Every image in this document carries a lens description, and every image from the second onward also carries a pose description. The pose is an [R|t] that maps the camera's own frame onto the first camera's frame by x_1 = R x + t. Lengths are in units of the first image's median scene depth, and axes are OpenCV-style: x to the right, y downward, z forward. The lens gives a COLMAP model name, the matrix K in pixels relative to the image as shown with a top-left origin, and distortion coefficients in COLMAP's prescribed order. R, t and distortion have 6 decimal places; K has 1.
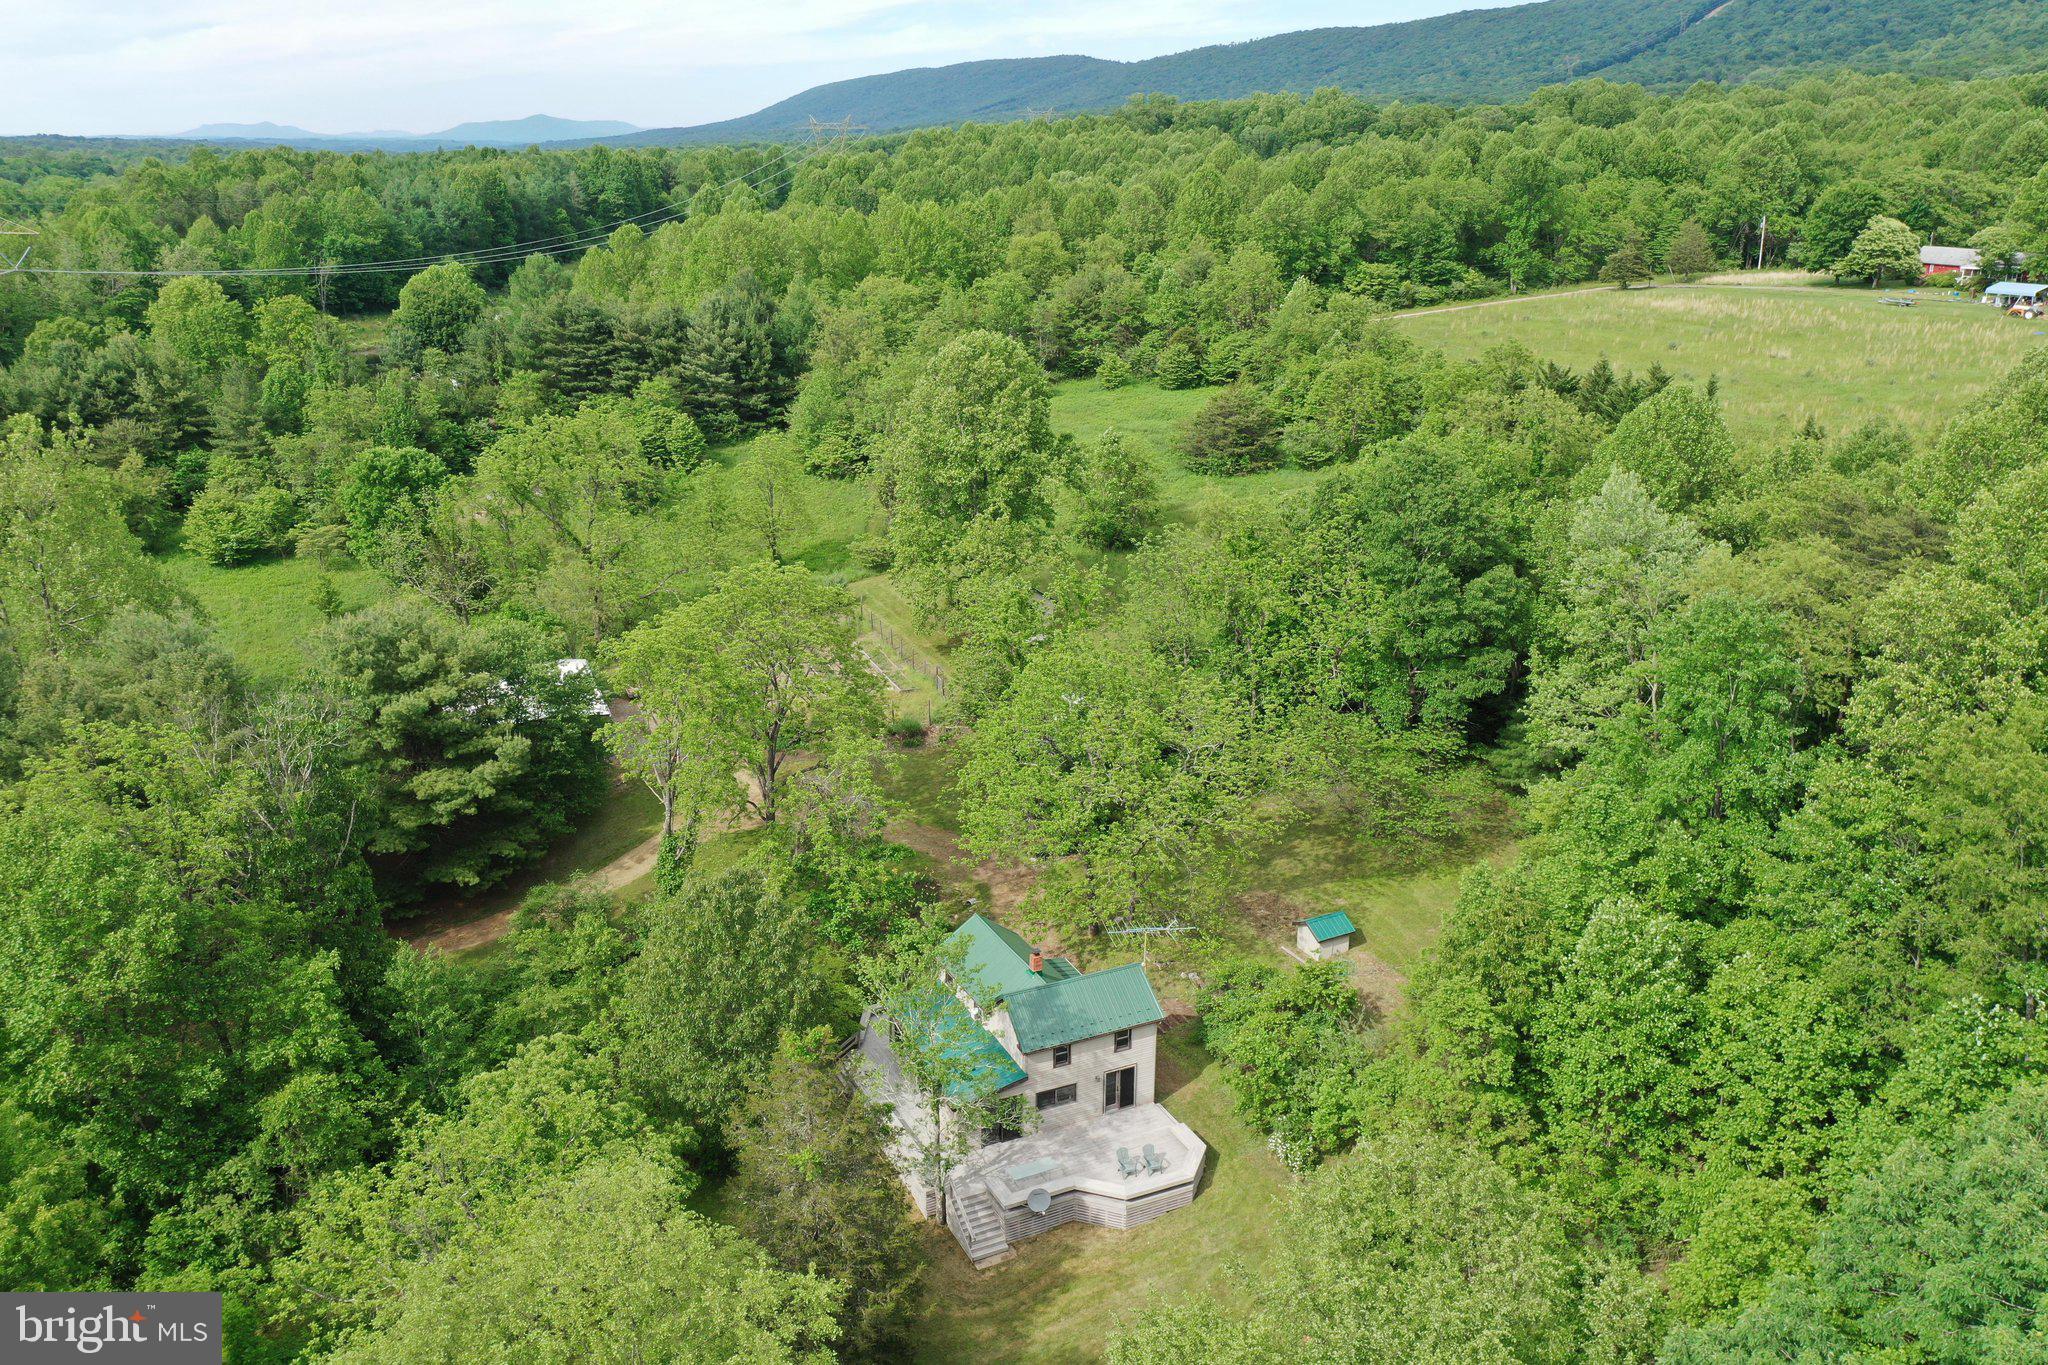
lens RADIAL K [[1629.4, 0, 1024.0], [0, 1629.4, 682.5], [0, 0, 1]] dist [-0.008177, 0.007388]
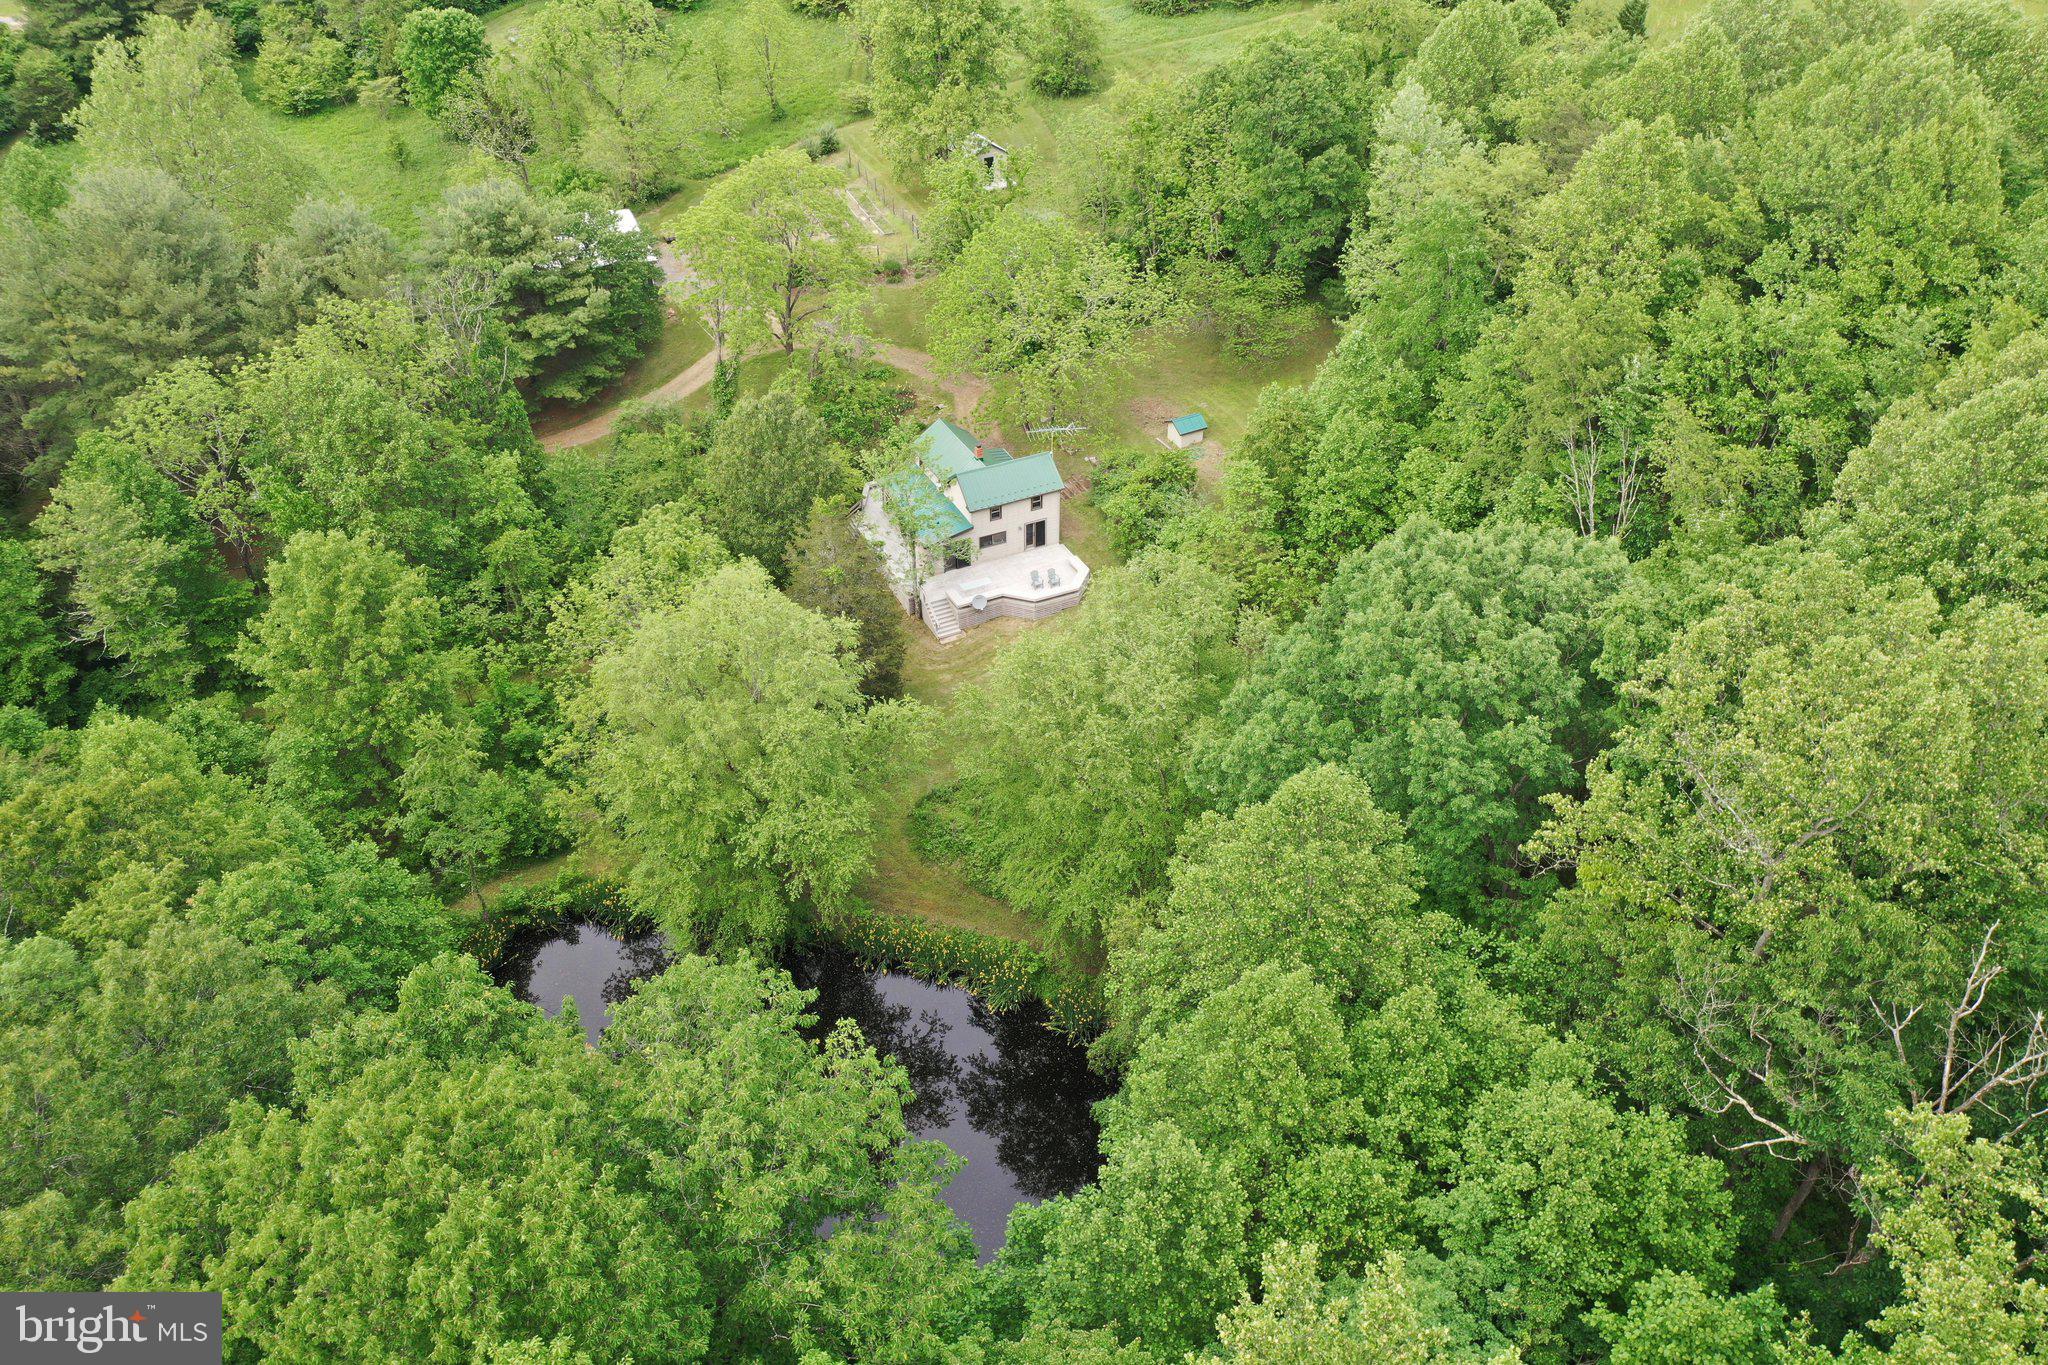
lens RADIAL K [[1629.4, 0, 1024.0], [0, 1629.4, 682.5], [0, 0, 1]] dist [-0.008177, 0.007388]
pose [[0.999942, -0.010741, -0.001189, 0.039841], [0.010574, 0.949779, 0.312741, -0.077547], [-0.002230, -0.312736, 0.949838, -0.397457]]
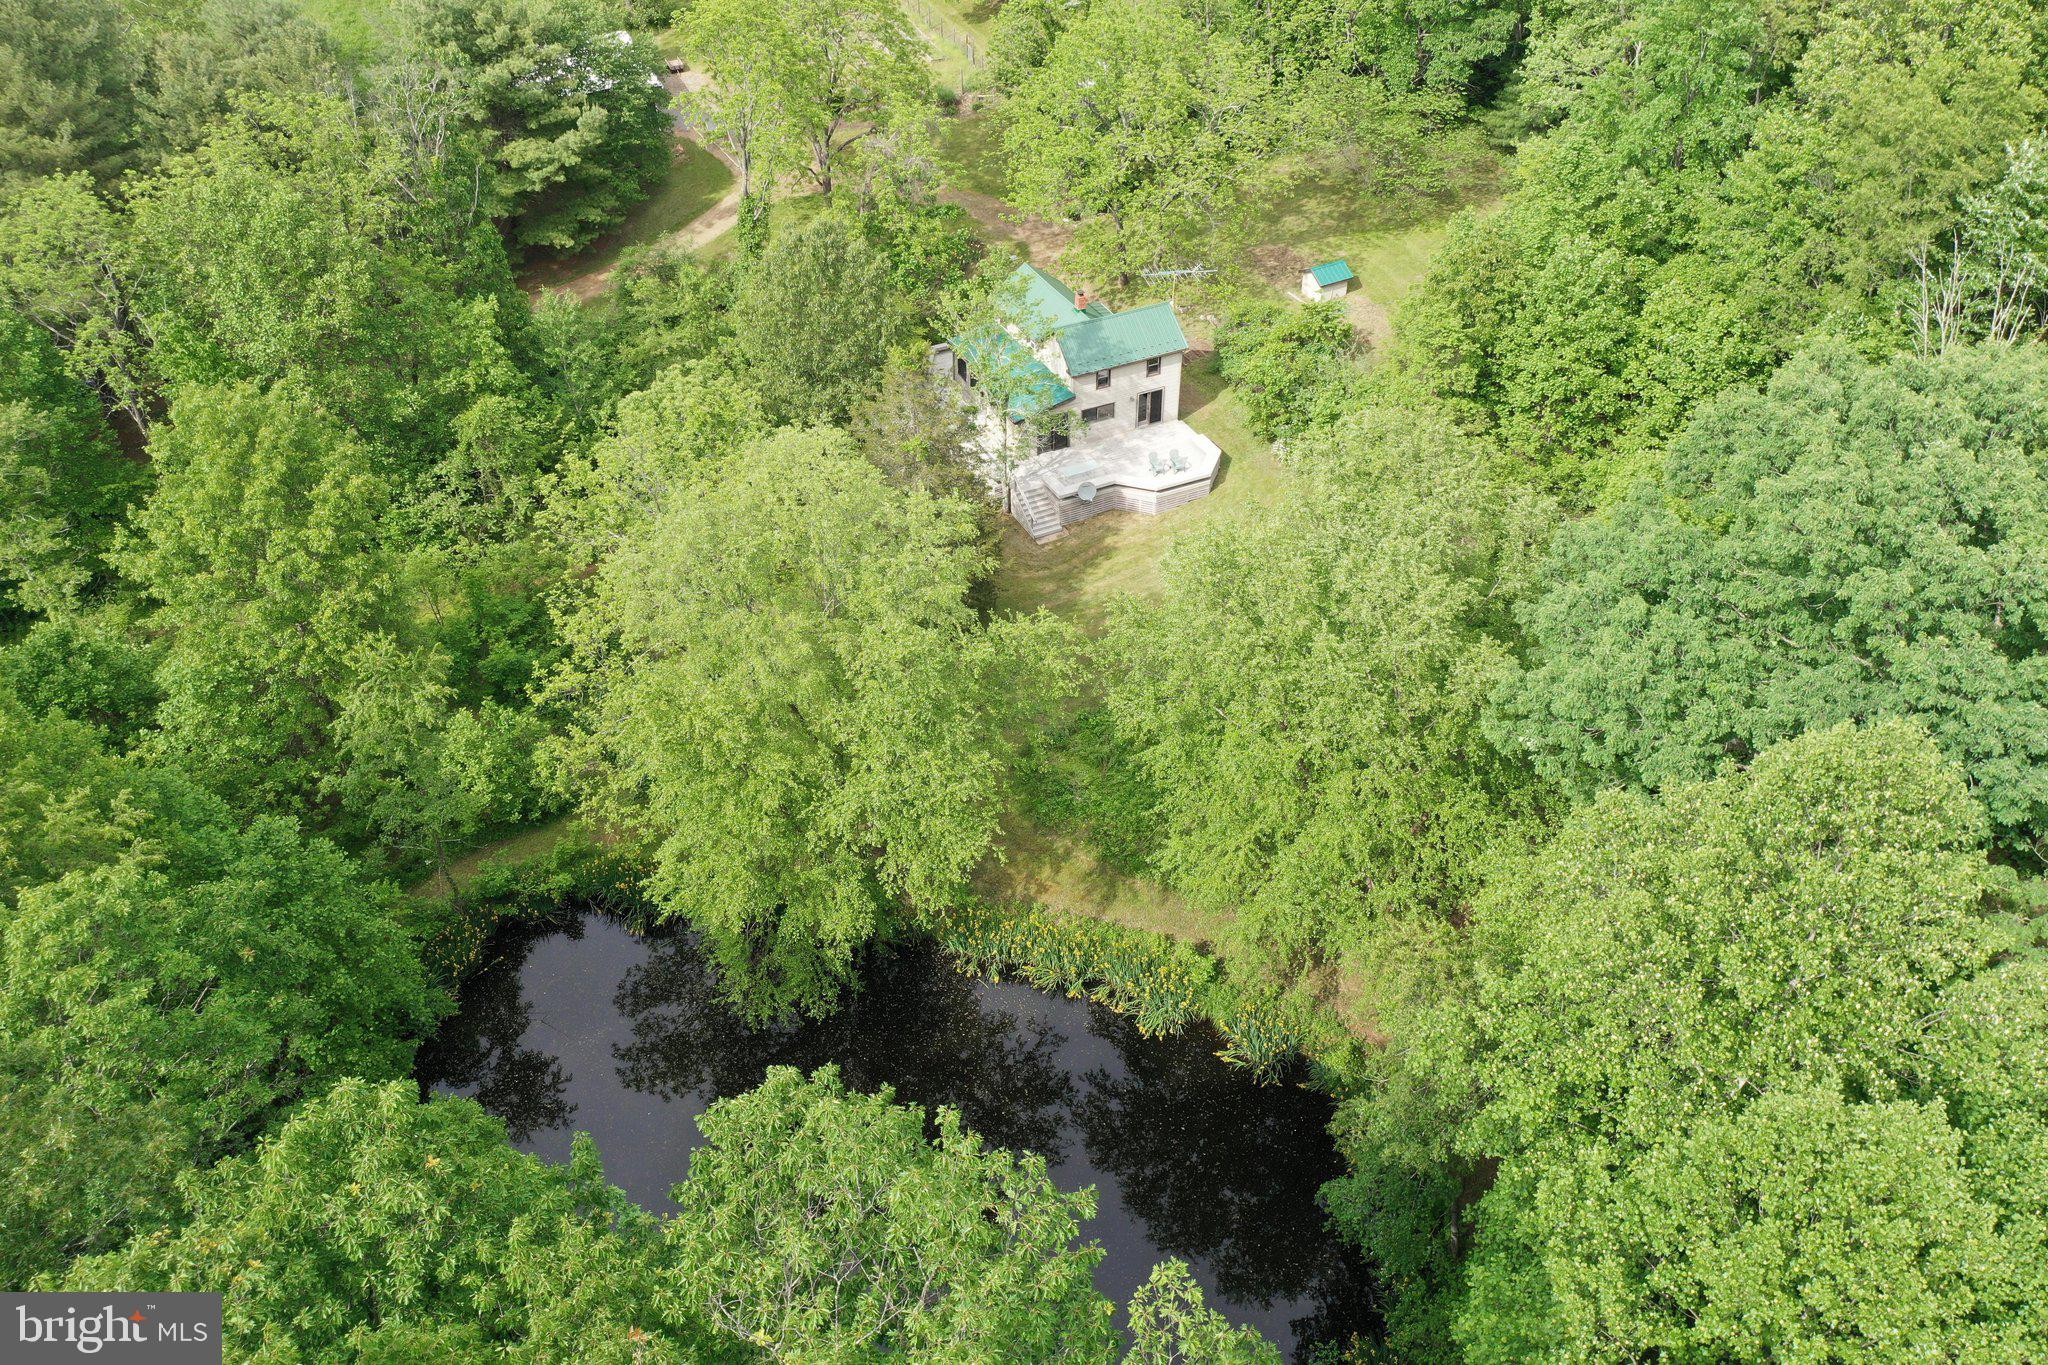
lens RADIAL K [[1629.4, 0, 1024.0], [0, 1629.4, 682.5], [0, 0, 1]] dist [-0.008177, 0.007388]
pose [[0.999921, -0.011907, 0.003992, -0.034156], [0.009684, 0.933442, 0.358598, 0.005355], [-0.007996, -0.358531, 0.933483, -0.160397]]
